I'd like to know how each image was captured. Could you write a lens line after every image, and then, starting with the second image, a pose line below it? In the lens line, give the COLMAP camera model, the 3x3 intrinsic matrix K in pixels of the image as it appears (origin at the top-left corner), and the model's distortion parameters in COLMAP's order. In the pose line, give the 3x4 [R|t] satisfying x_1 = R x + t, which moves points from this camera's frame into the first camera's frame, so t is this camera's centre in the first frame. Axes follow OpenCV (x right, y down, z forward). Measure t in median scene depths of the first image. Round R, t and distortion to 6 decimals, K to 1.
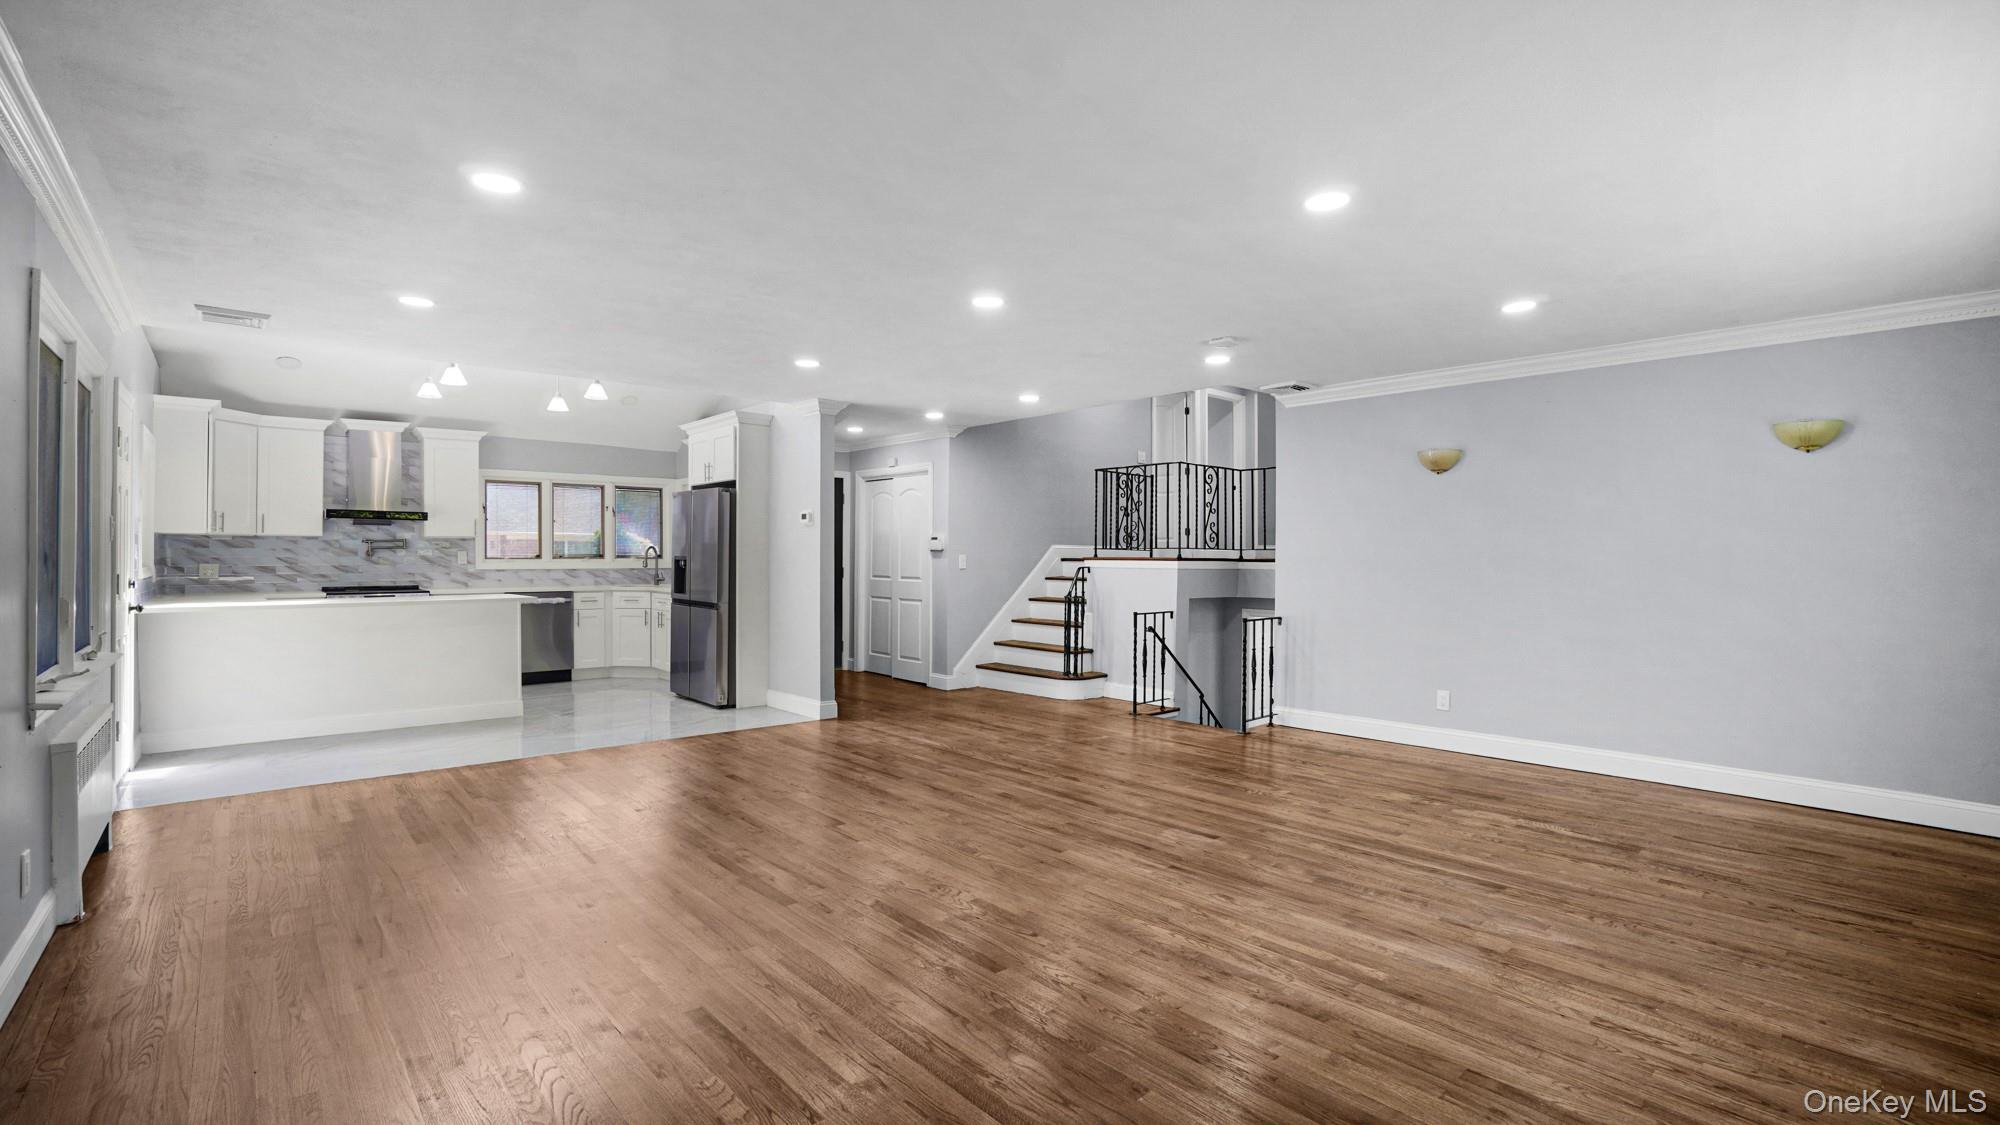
lens RADIAL K [[897.3, 0, 988.9], [0, 897.3, 553.8], [0, 0, 1]] dist [-0.040264, 0.000954]
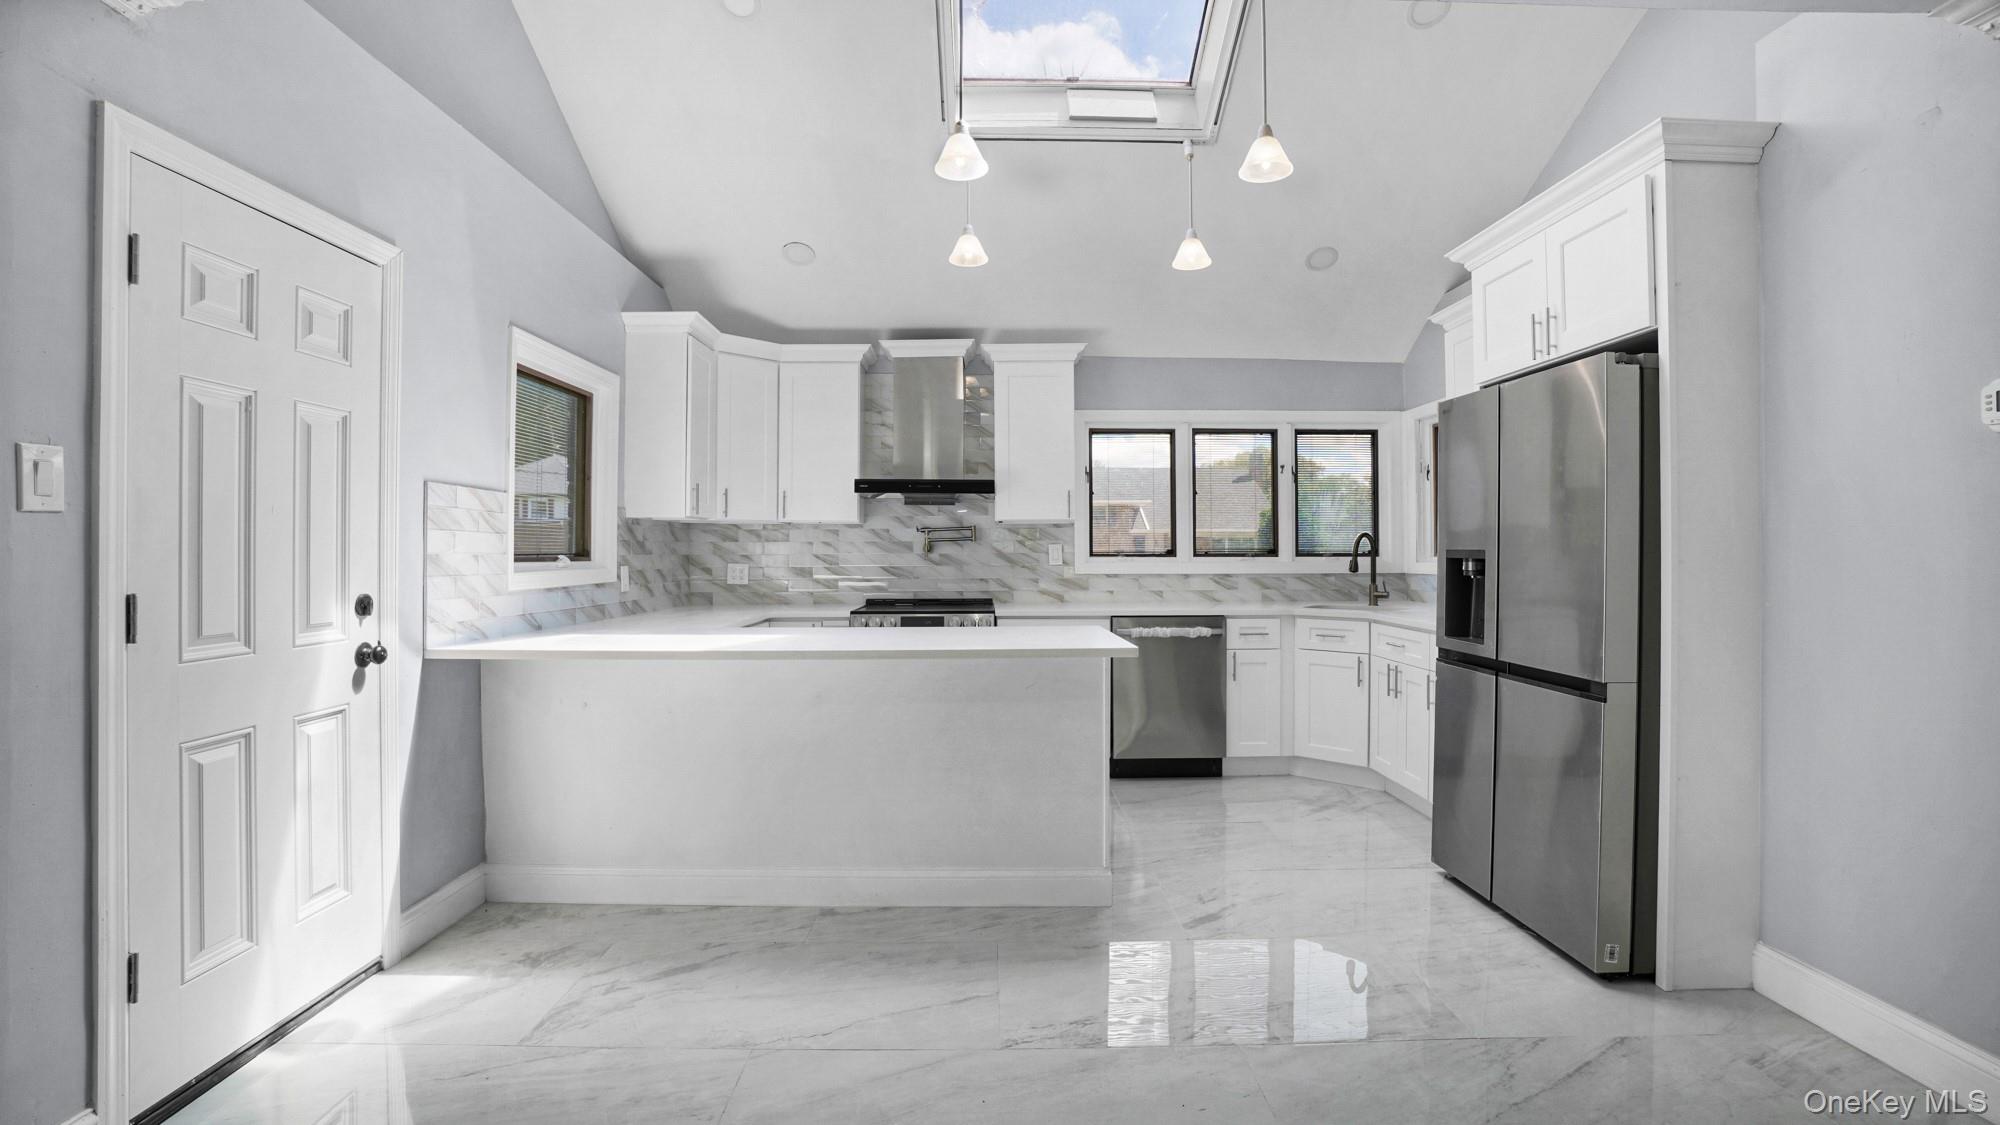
lens RADIAL K [[897.3, 0, 988.9], [0, 897.3, 553.8], [0, 0, 1]] dist [-0.040264, 0.000954]
pose [[0.761217, -0.002836, -0.648491, -0.237474], [0.003370, 0.999994, -0.000417, 0.003973], [0.648489, -0.001868, 0.761222, 0.522587]]
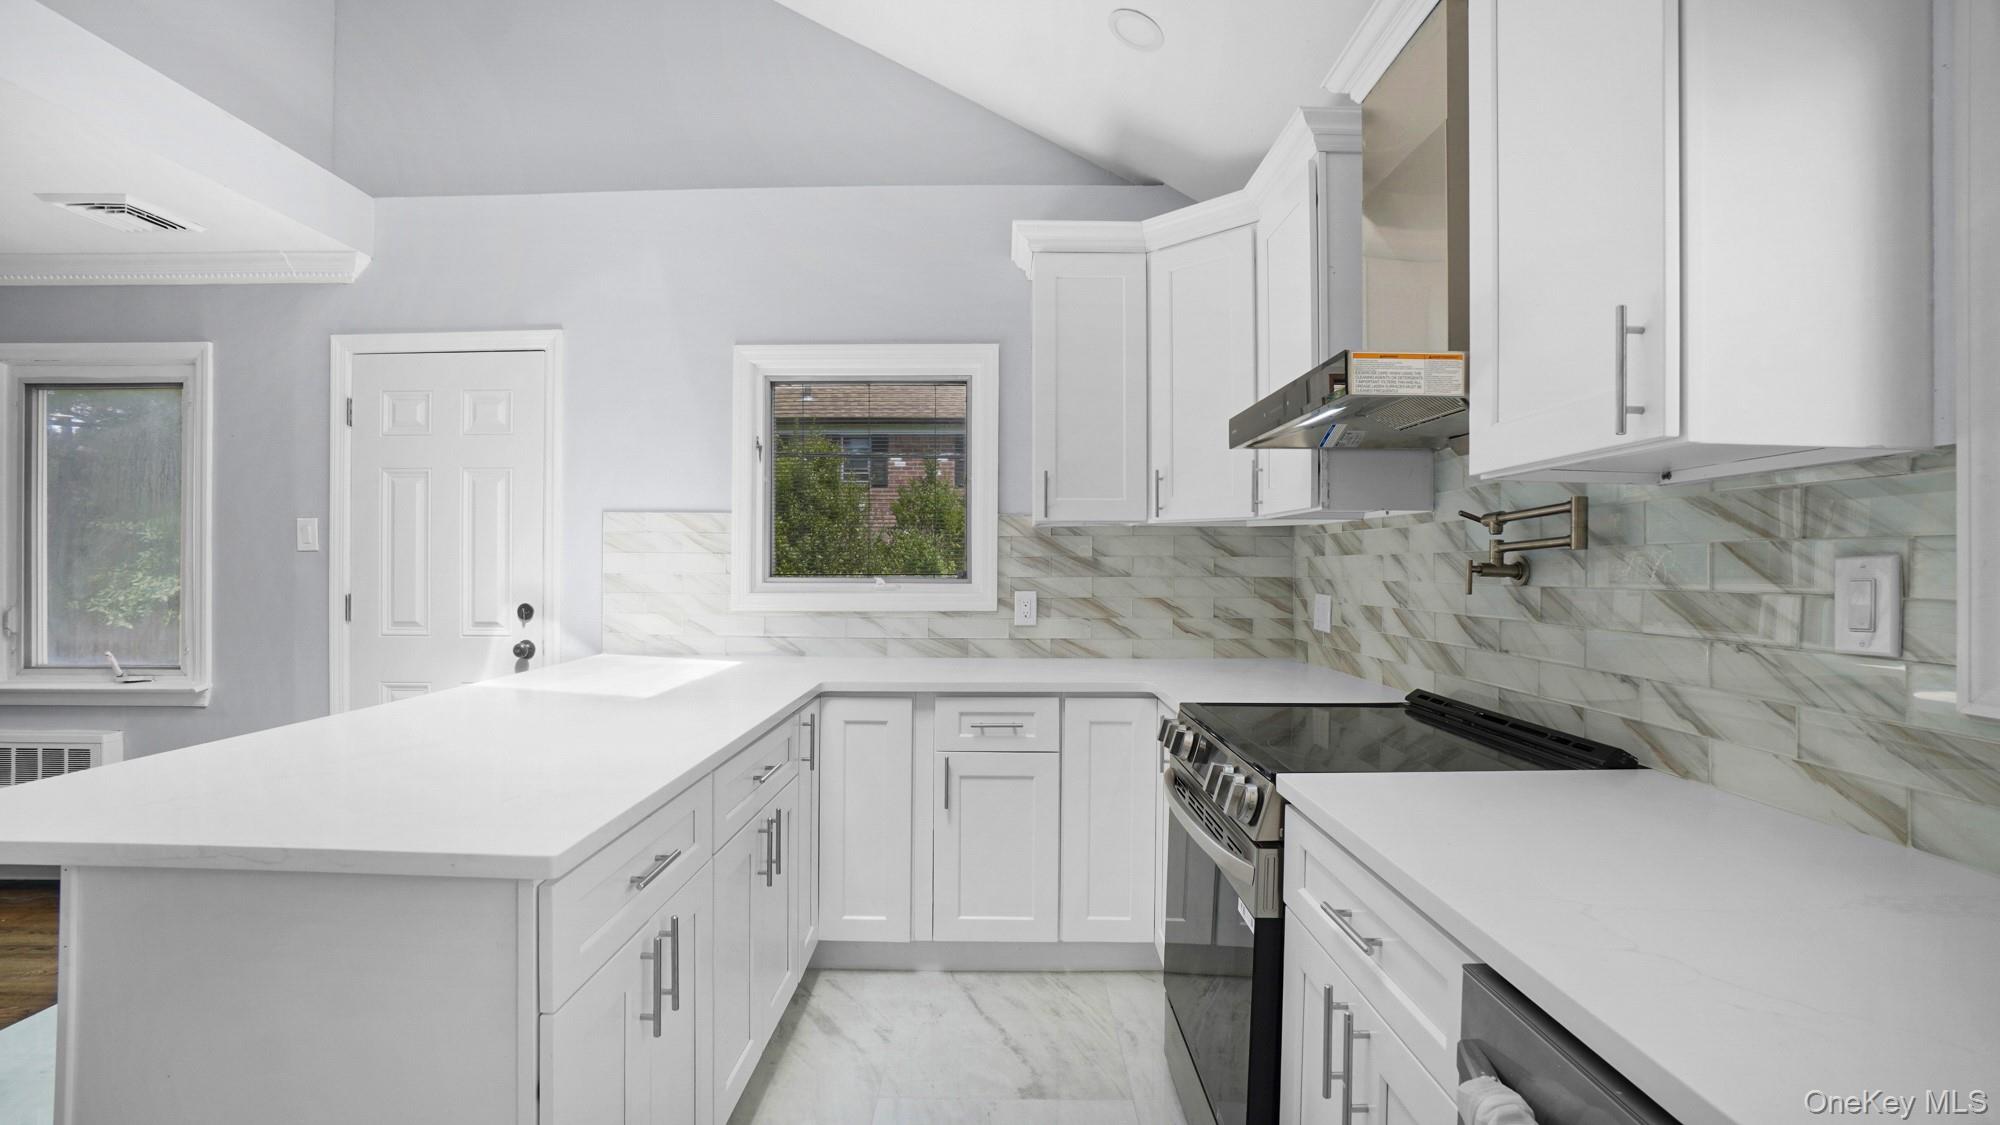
lens RADIAL K [[897.3, 0, 988.9], [0, 897.3, 553.8], [0, 0, 1]] dist [-0.040264, 0.000954]
pose [[-0.665561, -0.010081, -0.746275, -0.442706], [-0.002741, 0.999935, -0.011063, -0.001753], [0.746338, -0.005318, -0.665545, 1.052981]]
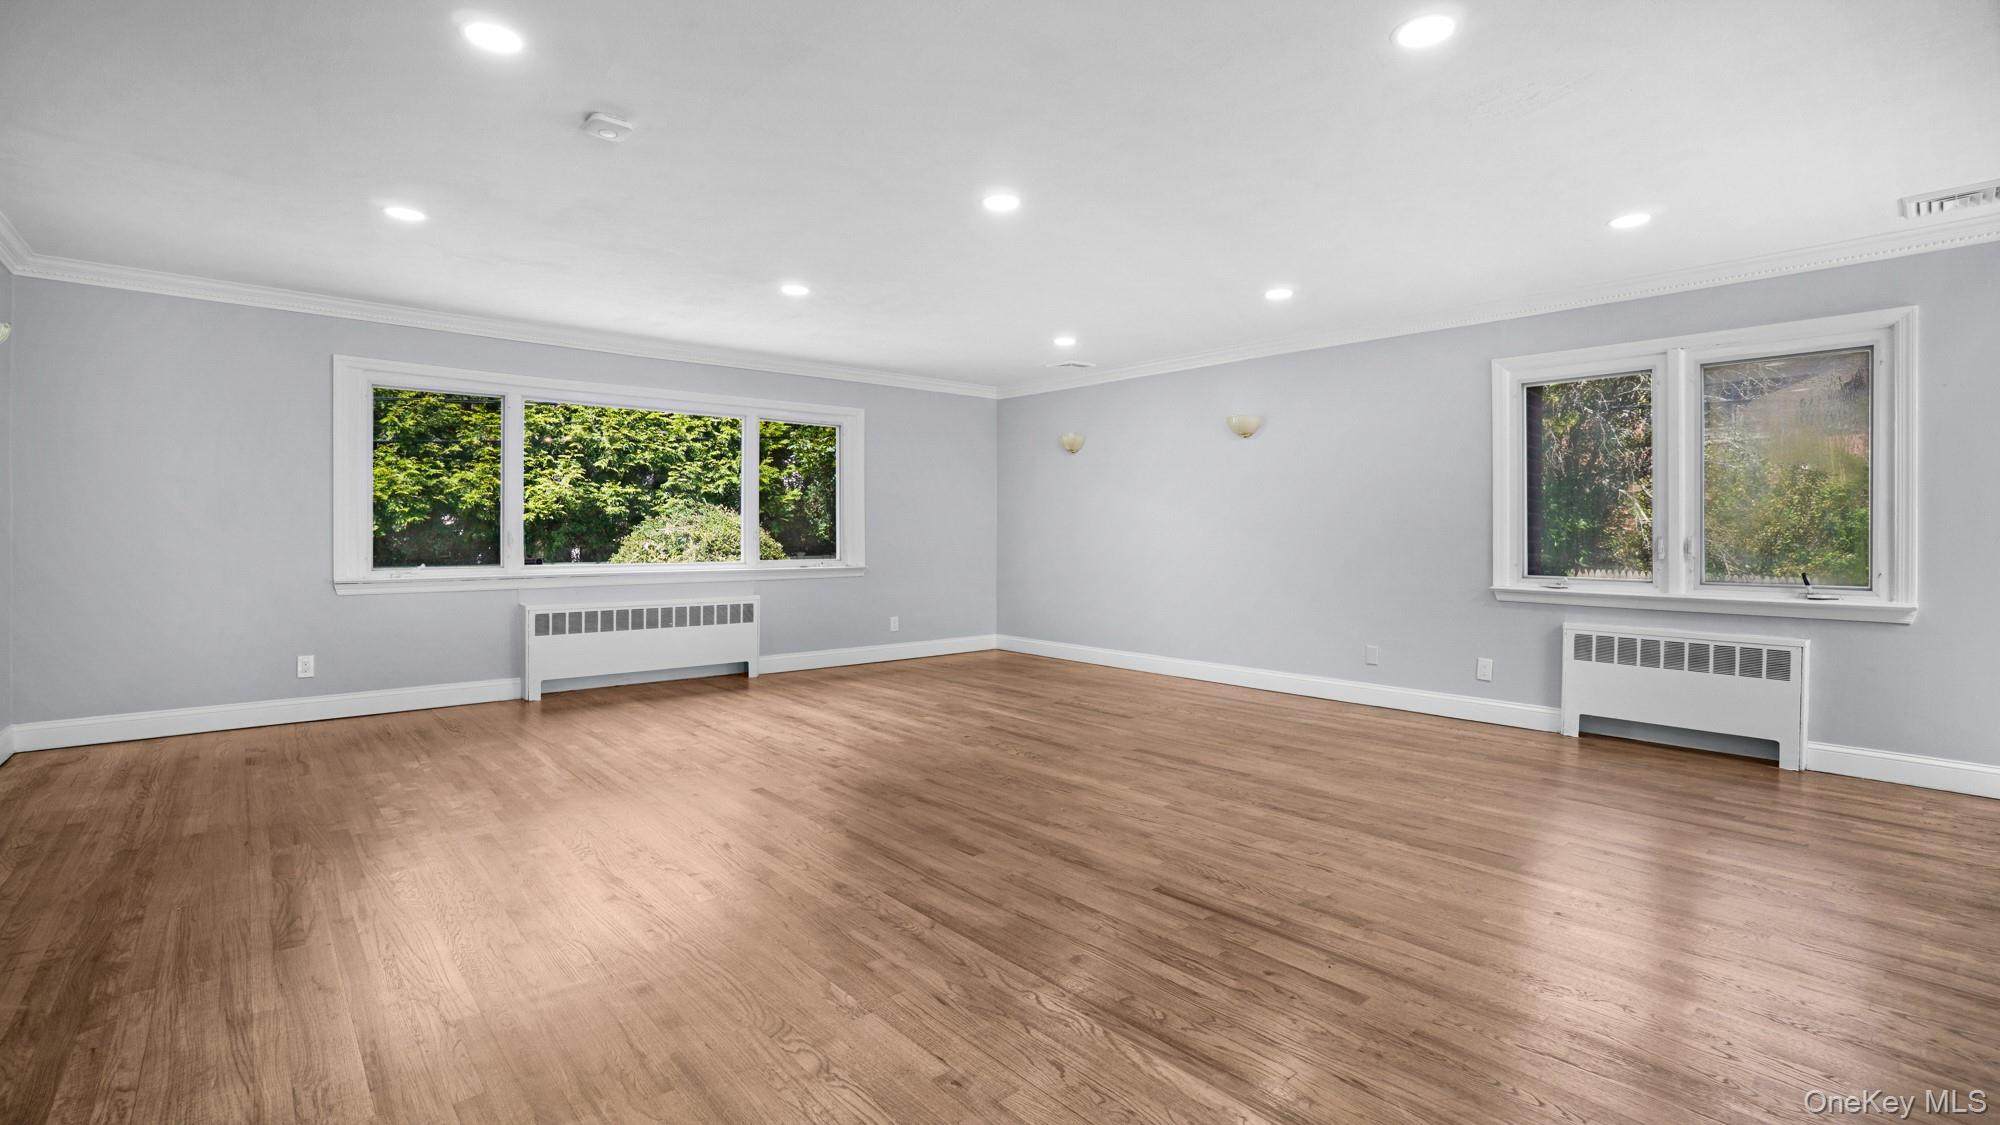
lens RADIAL K [[885.0, 0, 1025.2], [0, 885.0, 563.8], [0, 0, 1]] dist [-0.000573, 0.000146]
pose [[-0.999151, -0.007237, -0.040554, 0.004050], [-0.008538, 0.999451, 0.032016, 0.023082], [0.040300, 0.032335, -0.998664, 0.967462]]
